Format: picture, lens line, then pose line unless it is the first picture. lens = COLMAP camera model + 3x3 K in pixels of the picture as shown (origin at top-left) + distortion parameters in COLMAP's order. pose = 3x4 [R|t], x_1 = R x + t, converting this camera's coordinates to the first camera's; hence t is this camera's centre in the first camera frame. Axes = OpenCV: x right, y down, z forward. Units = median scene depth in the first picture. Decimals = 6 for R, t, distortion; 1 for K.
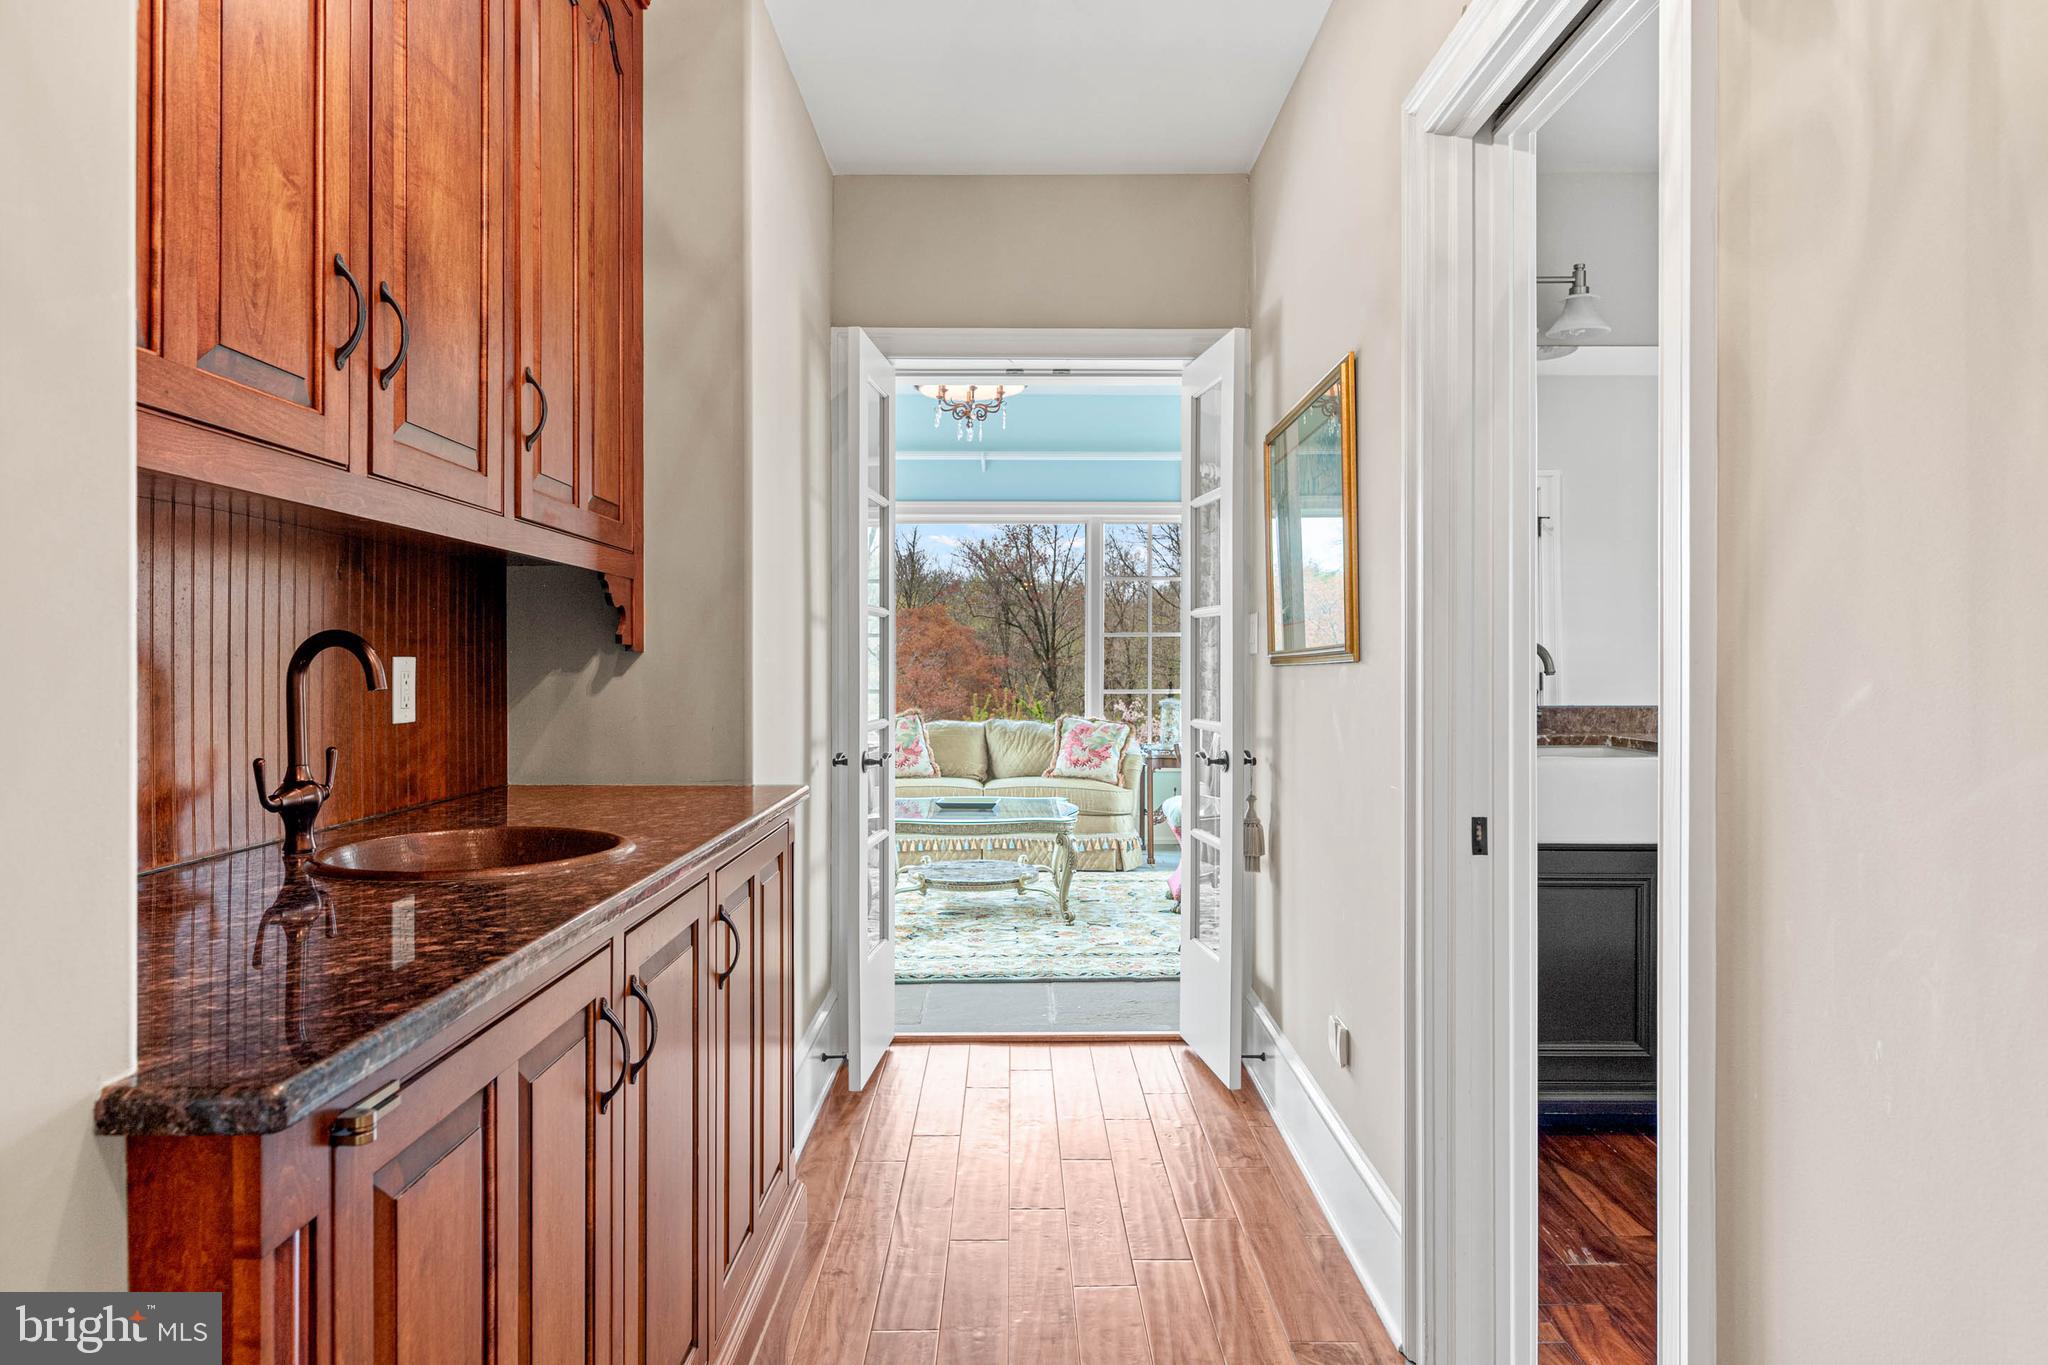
lens RADIAL K [[1181.5, 0, 1023.0], [0, 1181.5, 672.9], [0, 0, 1]] dist [0.001371, 0.000278]
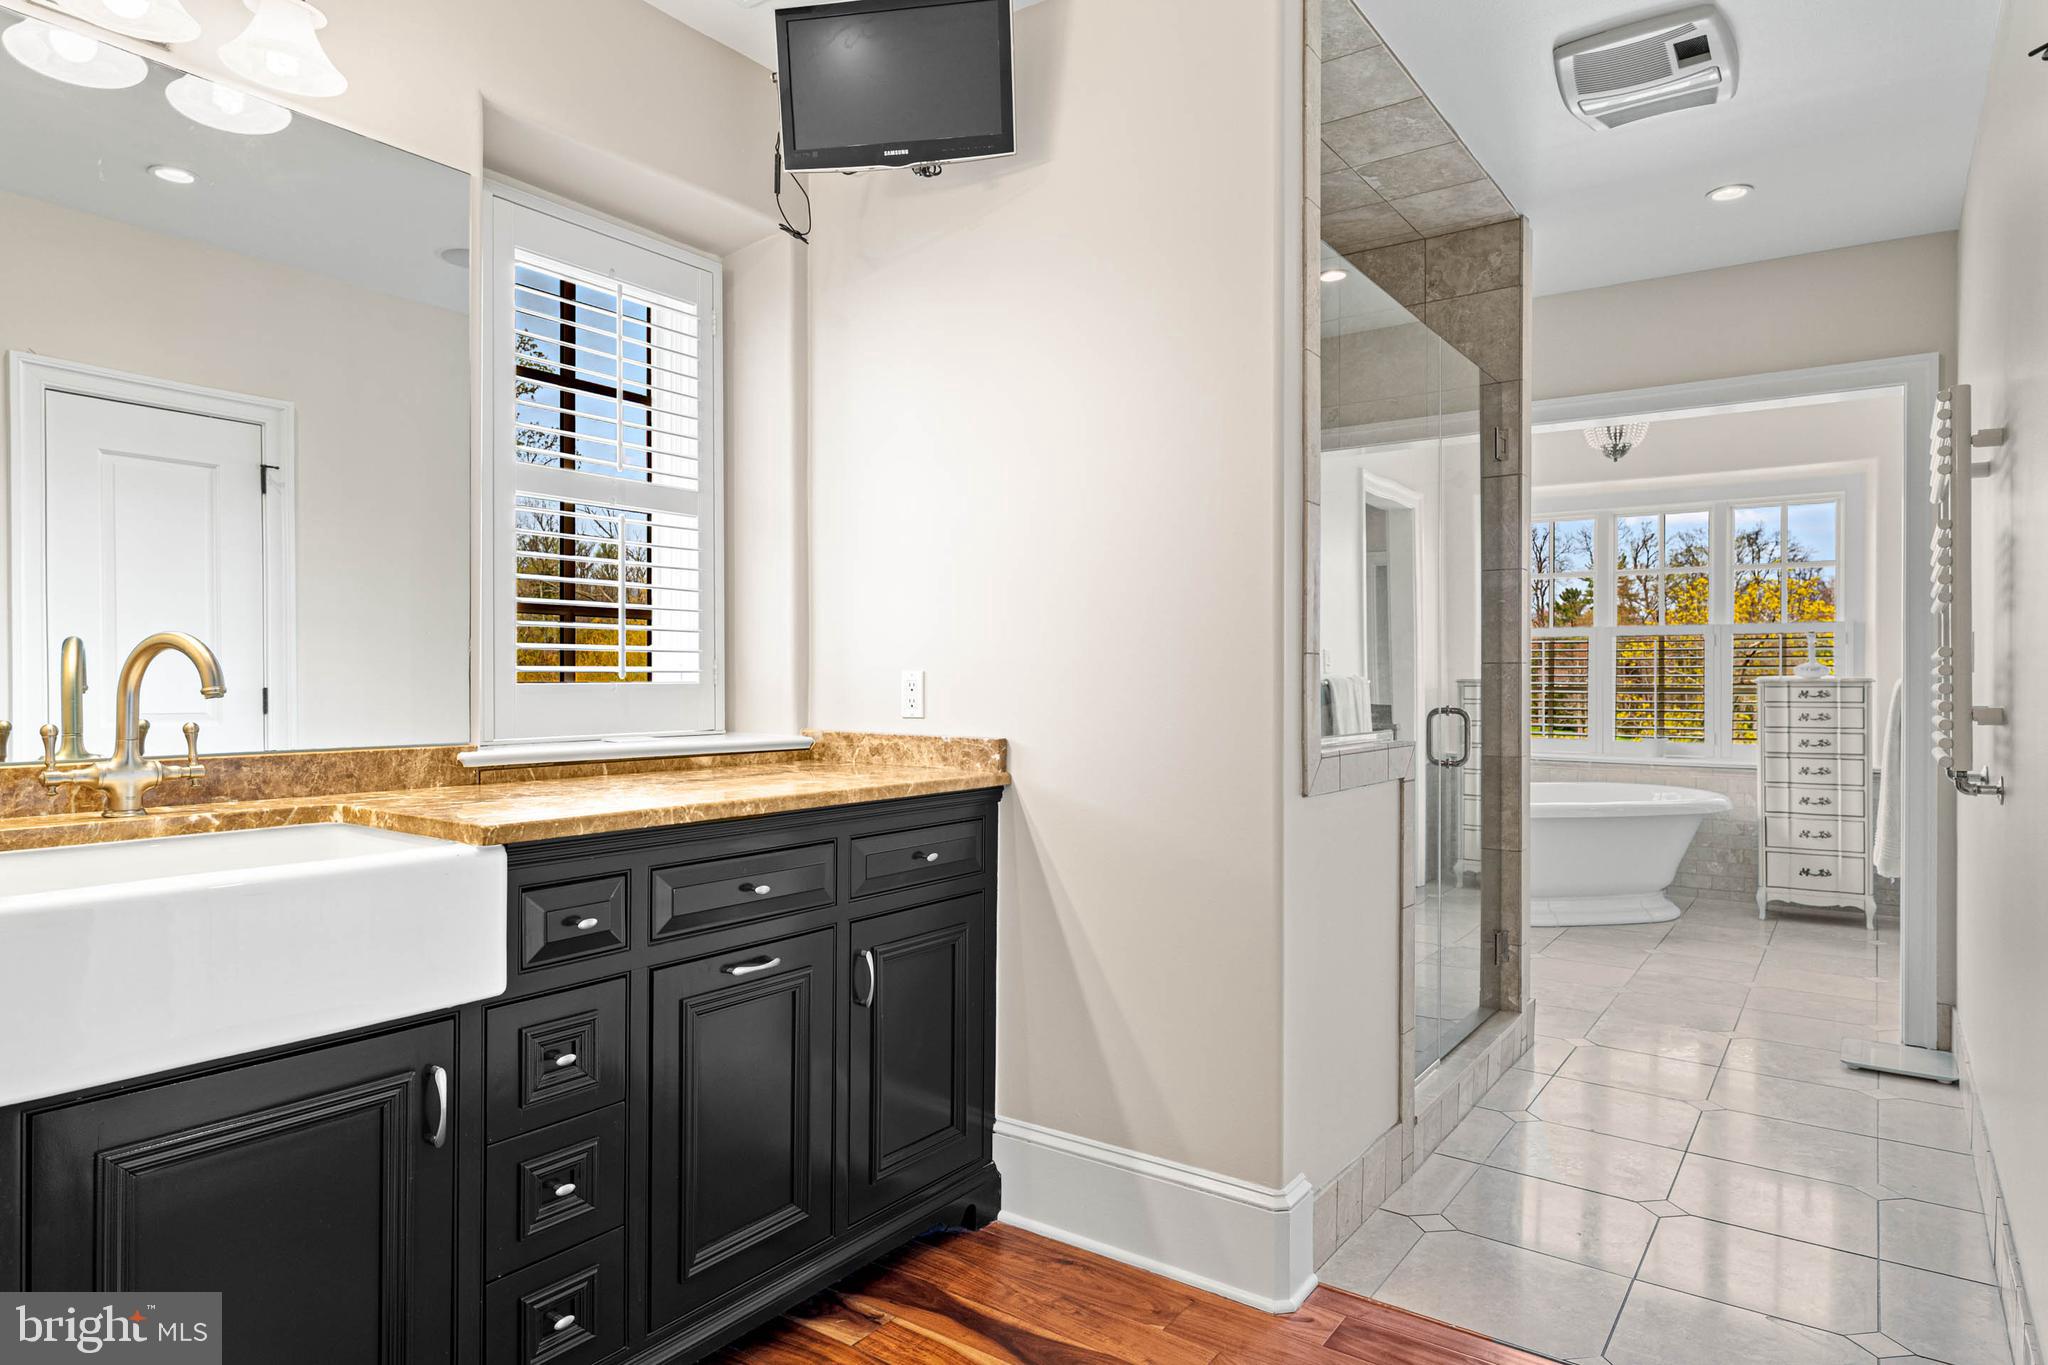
lens RADIAL K [[1181.5, 0, 1030.6], [0, 1181.5, 679.7], [0, 0, 1]] dist [0.001371, 0.000278]
pose [[0.575999, 0.003347, 0.817443, 0.224395], [0.002169, 0.999982, -0.005622, -0.001567], [-0.817447, 0.005011, 0.575982, 0.406163]]
